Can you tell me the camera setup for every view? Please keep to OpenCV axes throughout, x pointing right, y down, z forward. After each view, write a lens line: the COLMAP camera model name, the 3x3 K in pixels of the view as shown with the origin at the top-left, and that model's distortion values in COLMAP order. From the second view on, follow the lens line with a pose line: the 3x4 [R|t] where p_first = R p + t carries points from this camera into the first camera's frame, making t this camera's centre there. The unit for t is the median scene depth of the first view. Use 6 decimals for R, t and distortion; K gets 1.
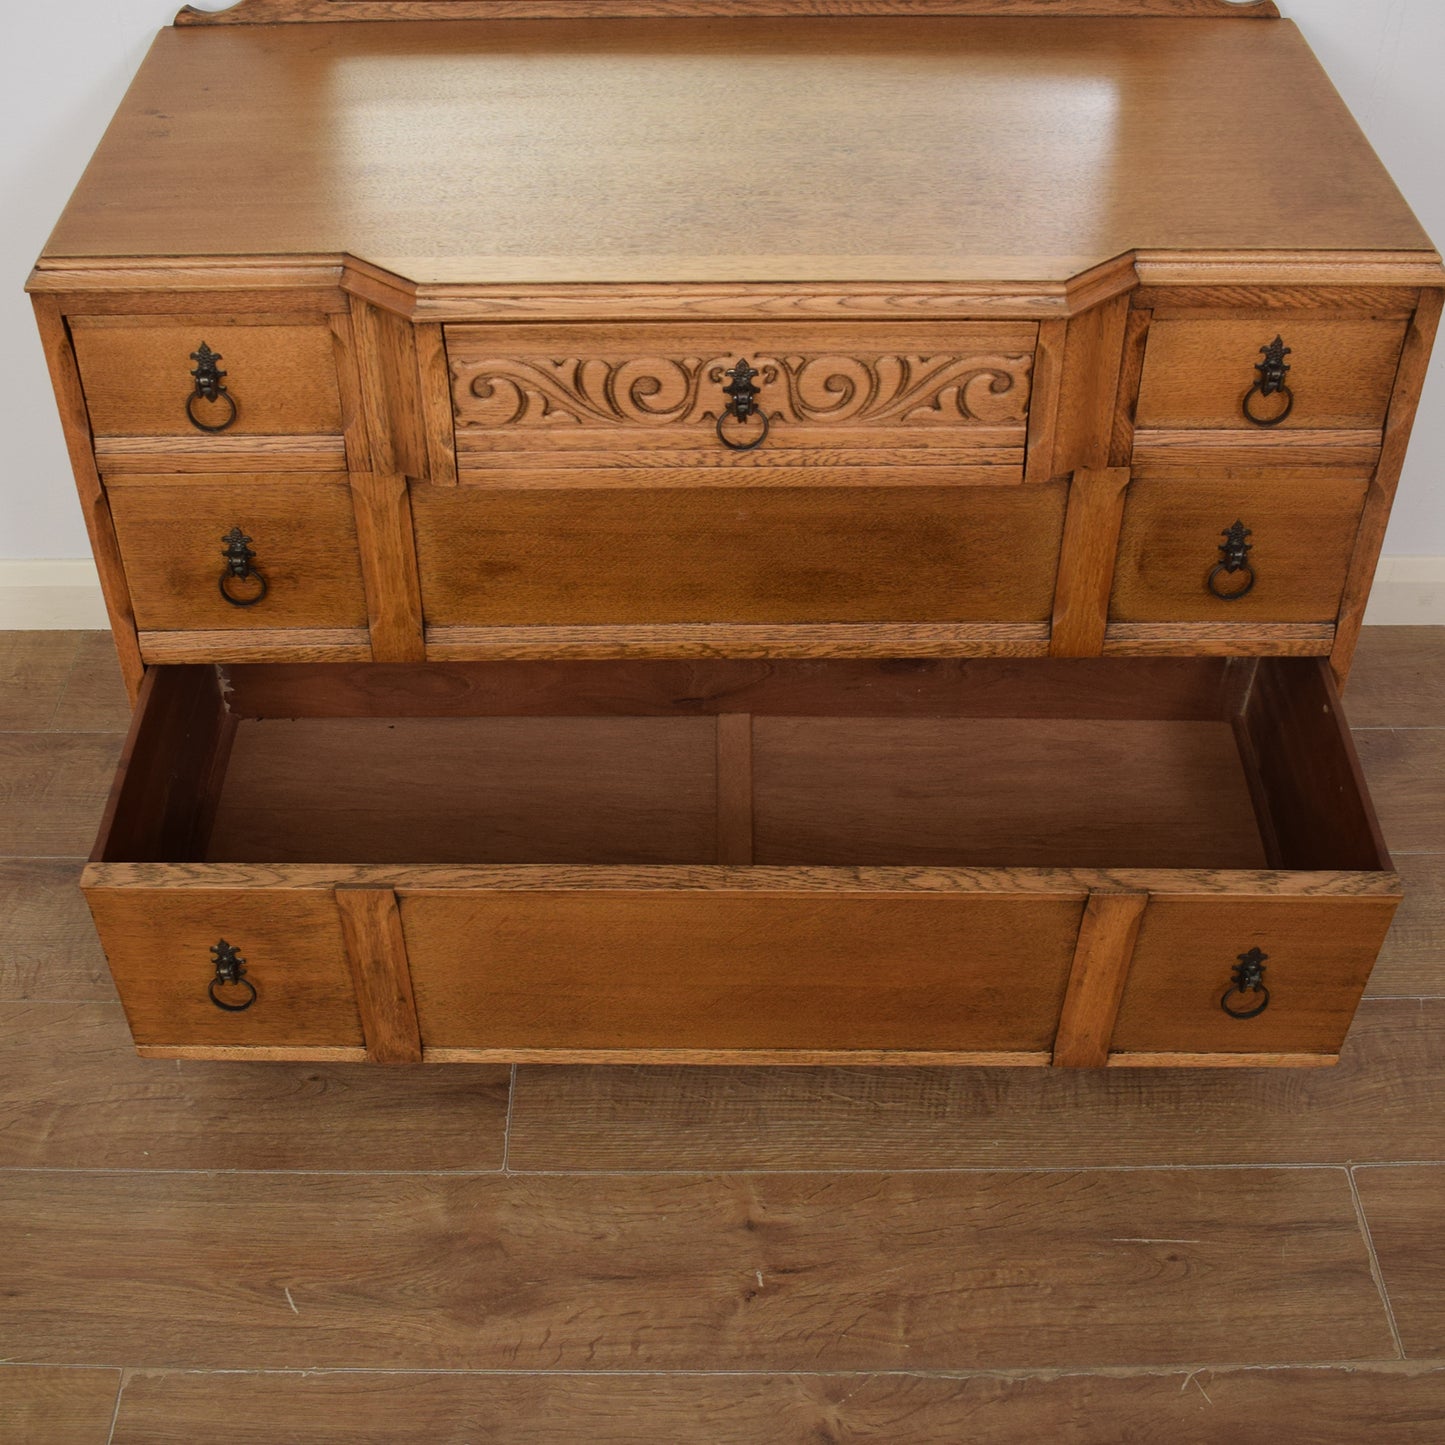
lens RADIAL K [[2023.8, 0, 720.4], [0, 2023.8, 695.7], [0, 0, 1]] dist [-0.095727, -0.021124]
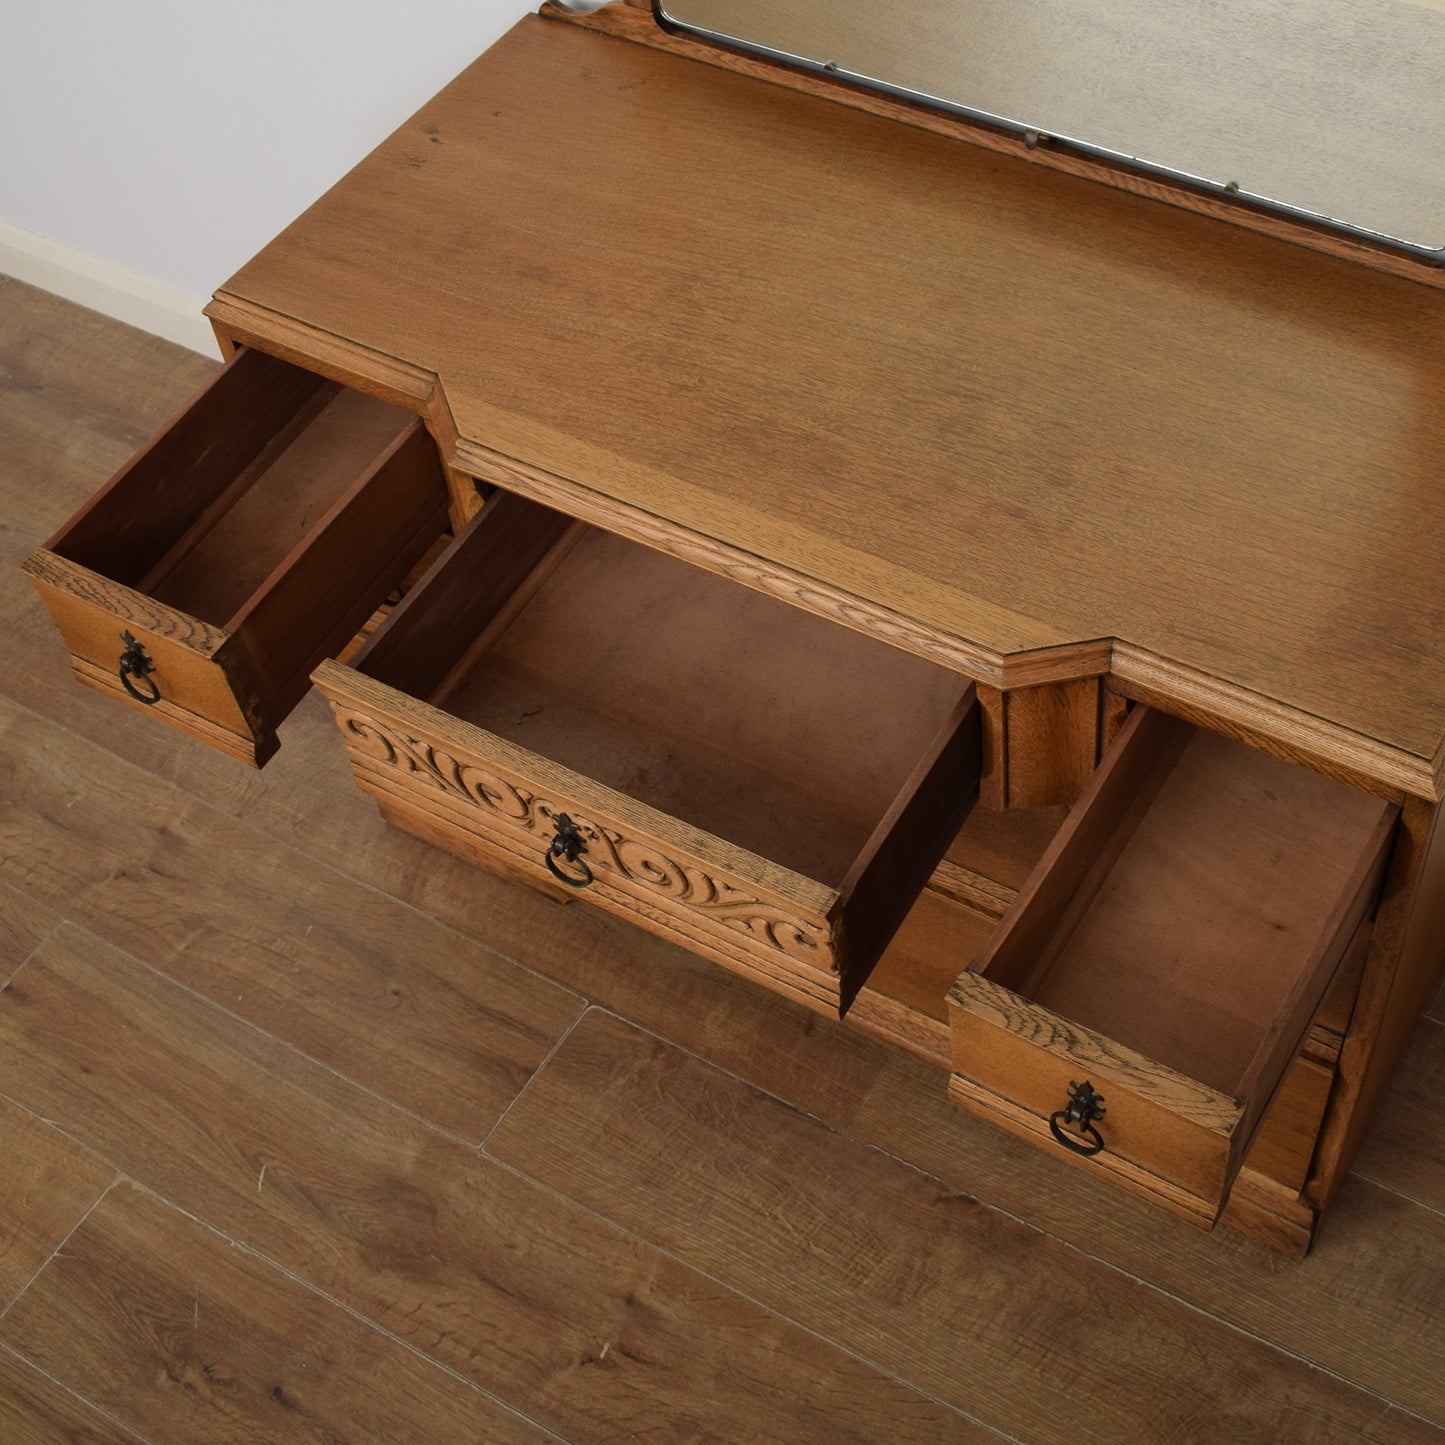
lens RADIAL K [[2212.8, 0, 831.2], [0, 2212.8, 716.5], [0, 0, 1]] dist [-0.101248, -0.024005]
pose [[0.854728, 0.374255, -0.359685, 0.460874], [-0.295530, 0.920523, 0.255537, -0.398770], [0.426735, -0.112117, 0.897400, 0.025007]]
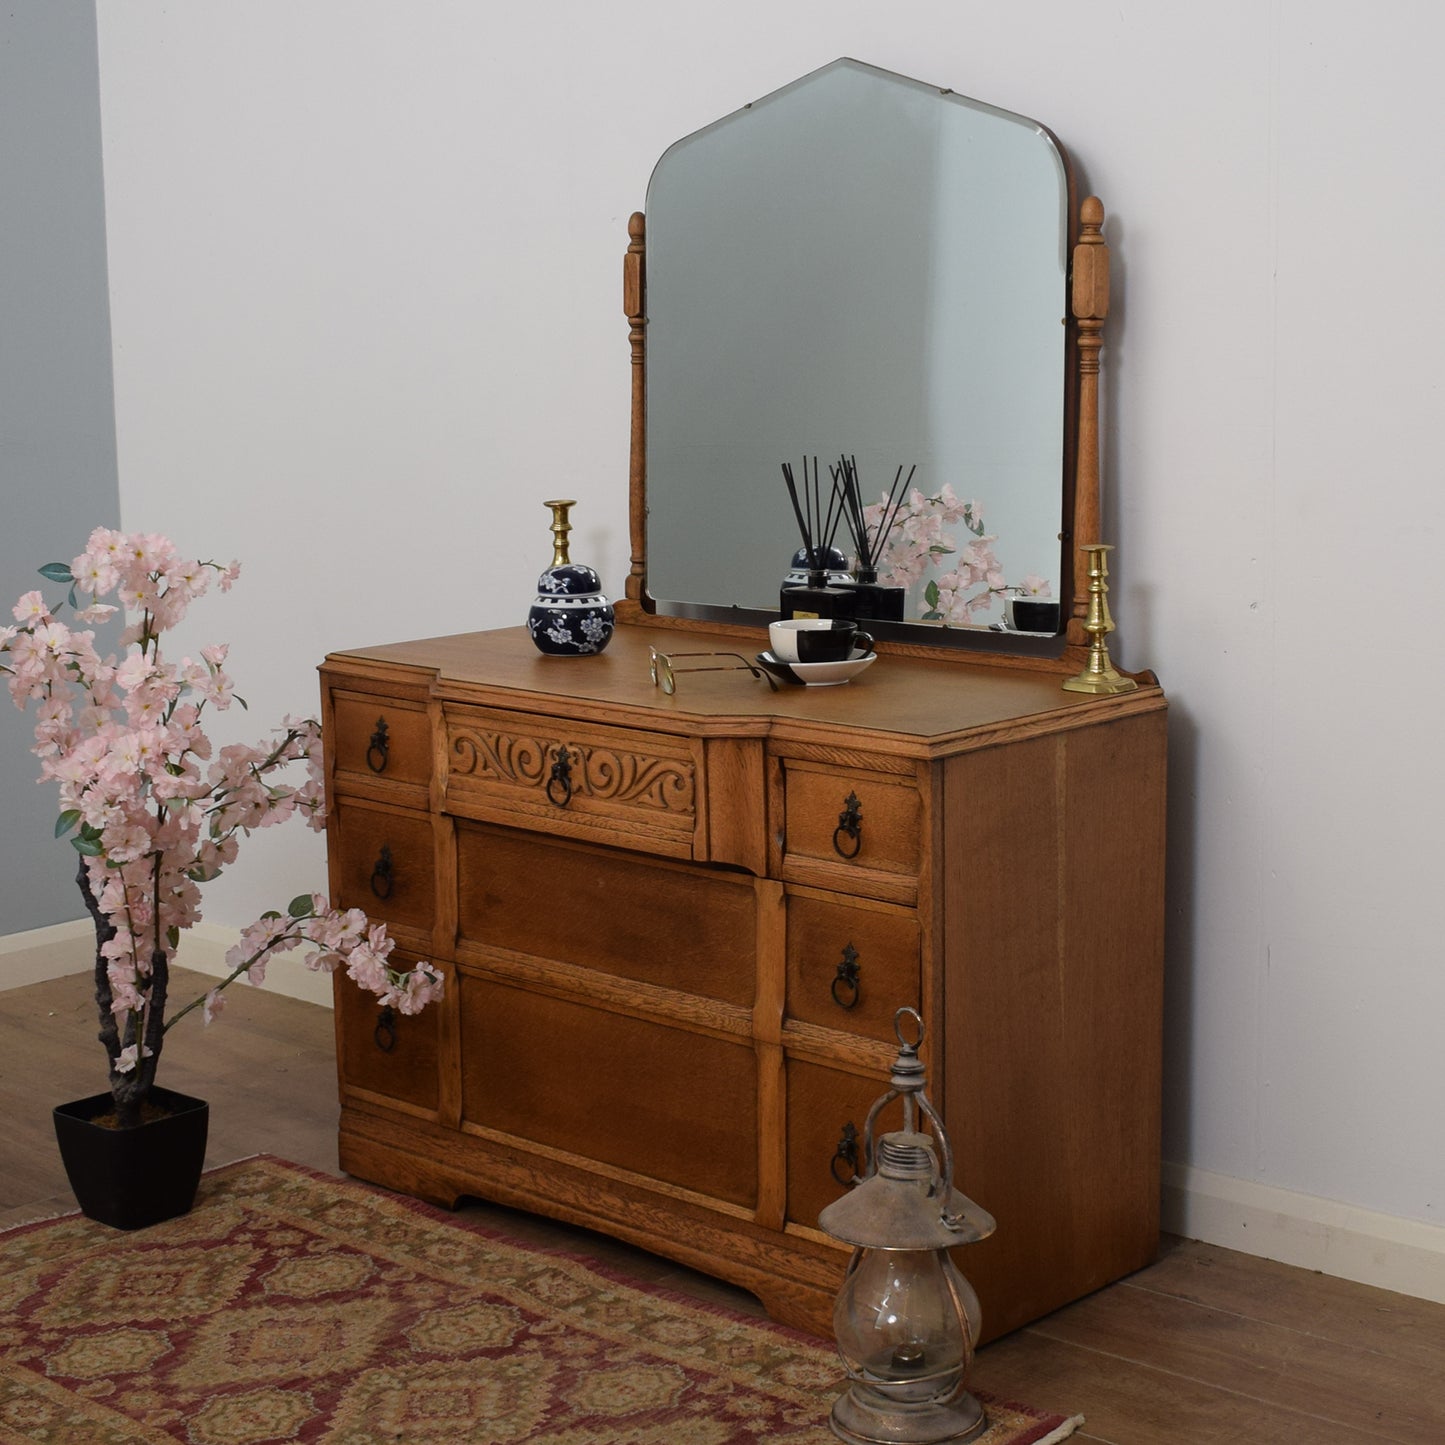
lens RADIAL K [[2733.3, 0, 783.0], [0, 2733.3, 721.5], [0, 0, 1]] dist [0.037147, -2.568781]
pose [[0.726593, 0.104376, -0.679093, 1.588842], [-0.438112, 0.831766, -0.340915, 0.478861], [0.529263, 0.545226, 0.650084, -0.346848]]
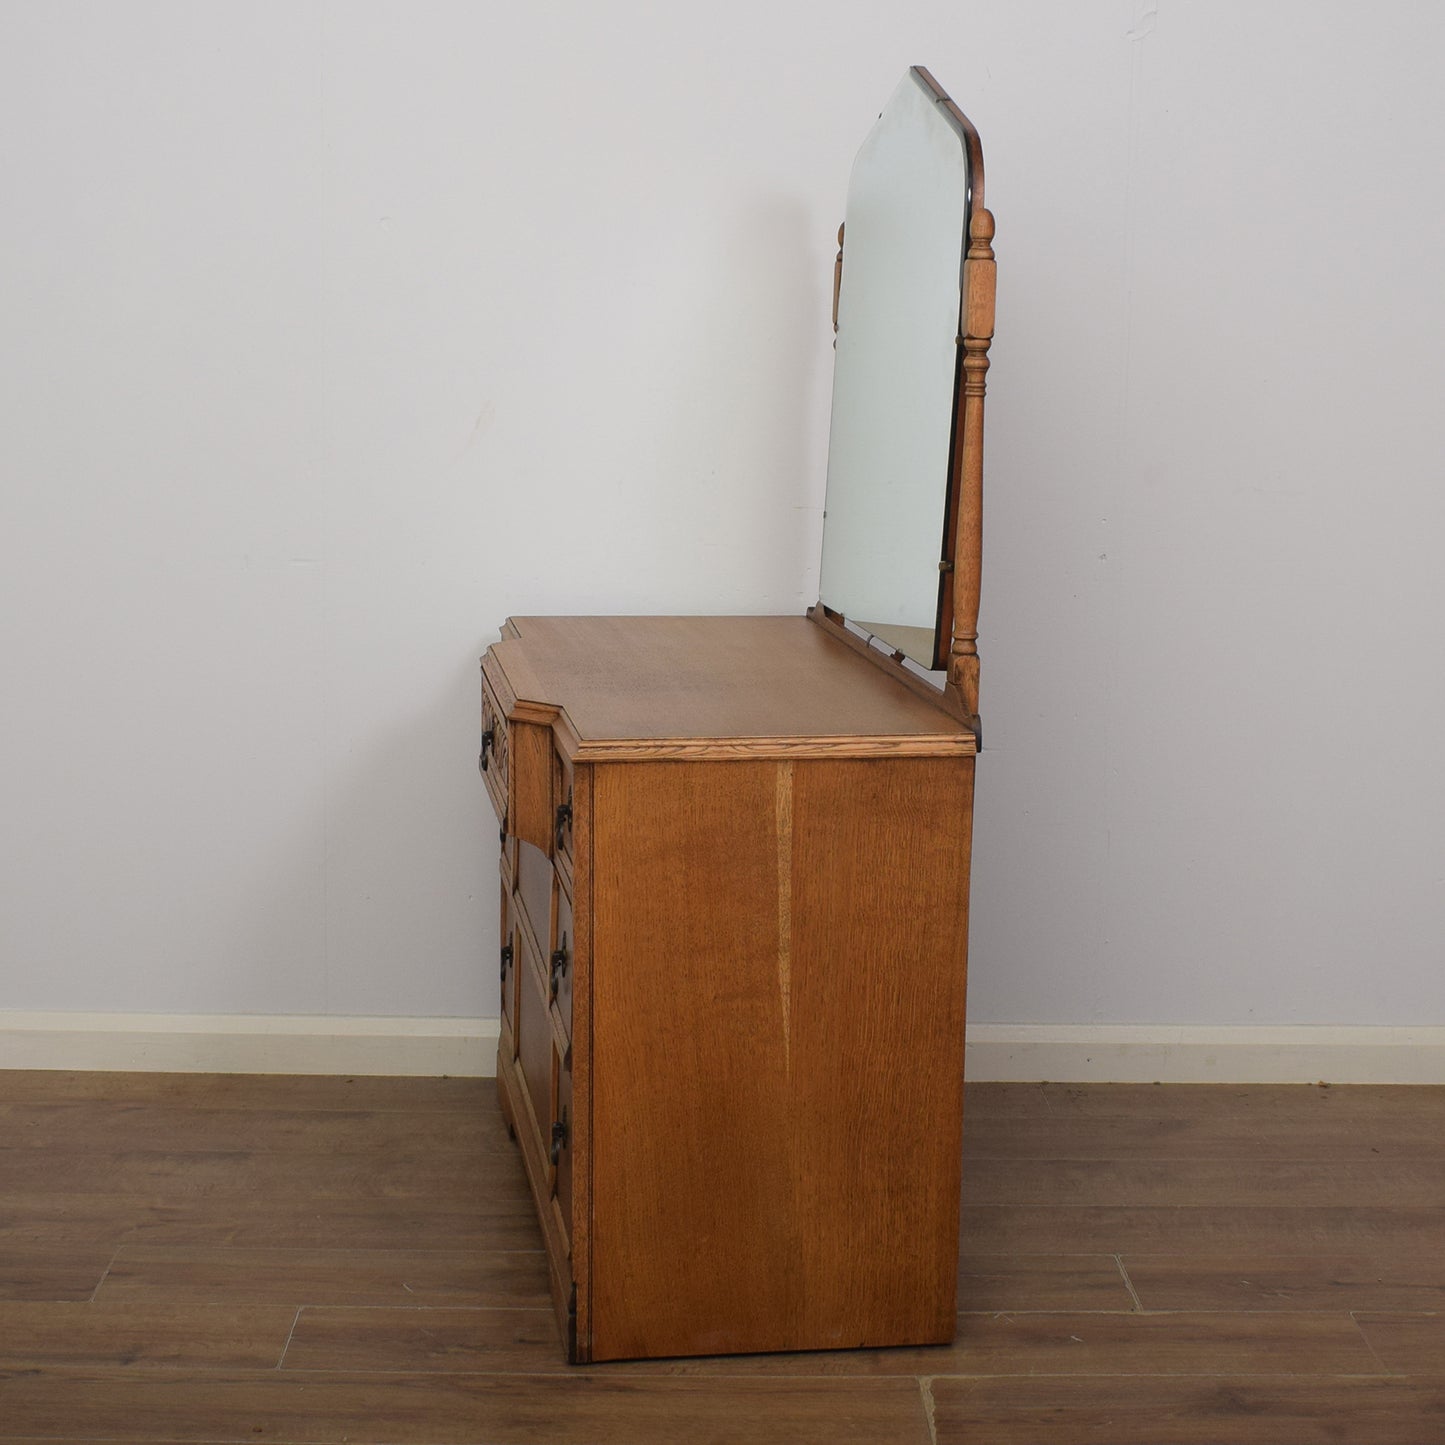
lens RADIAL K [[2733.3, 0, 783.0], [0, 2733.3, 721.5], [0, 0, 1]] dist [0.037147, -2.568781]
pose [[0.104207, 0.159736, -0.981644, 2.301094], [-0.653553, 0.754989, 0.053475, -0.428501], [0.749672, 0.635984, 0.183071, 0.712351]]
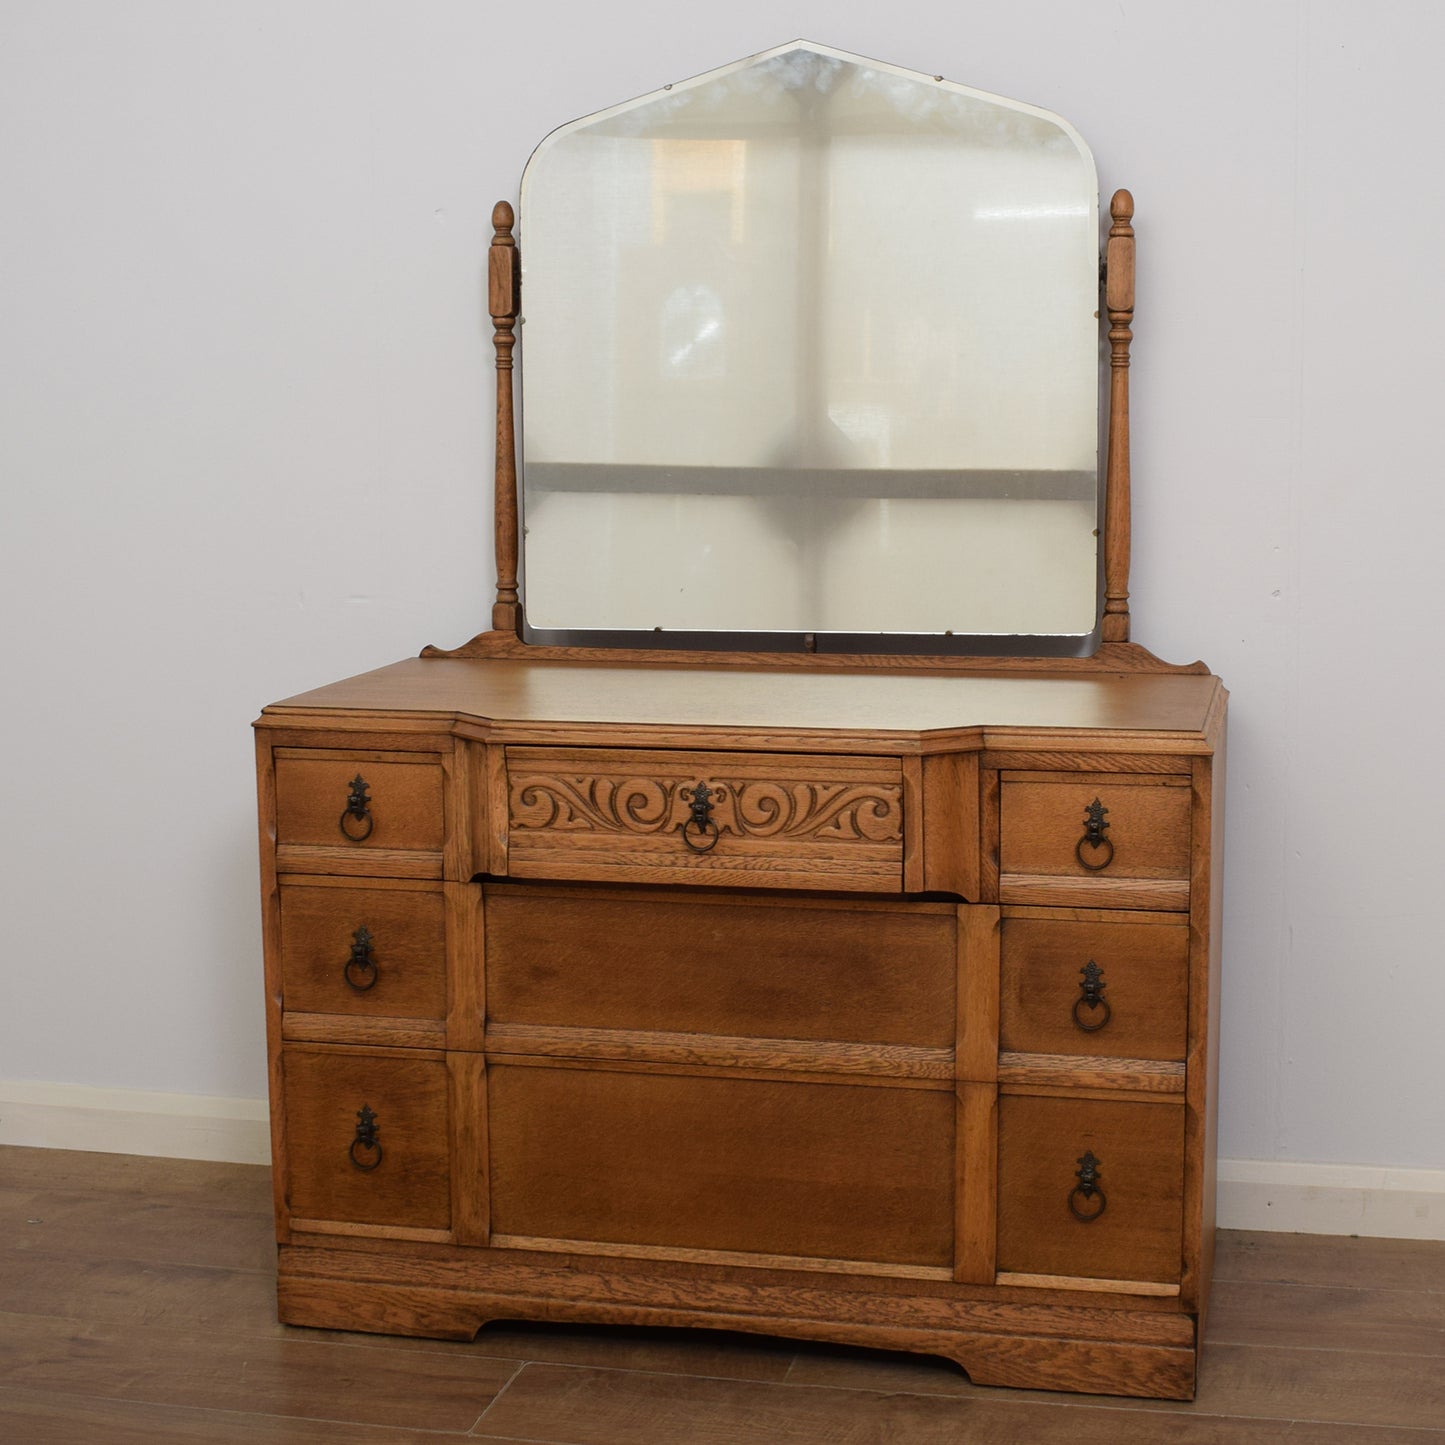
lens RADIAL K [[2546.1, 0, 838.9], [0, 2546.1, 674.6], [0, 0, 1]] dist [-0.116538, 0.040145]
pose [[0.977237, 0.023393, -0.210856, 0.471791], [-0.135105, 0.834920, -0.533532, 0.701822], [0.163567, 0.549875, 0.819075, -0.498717]]
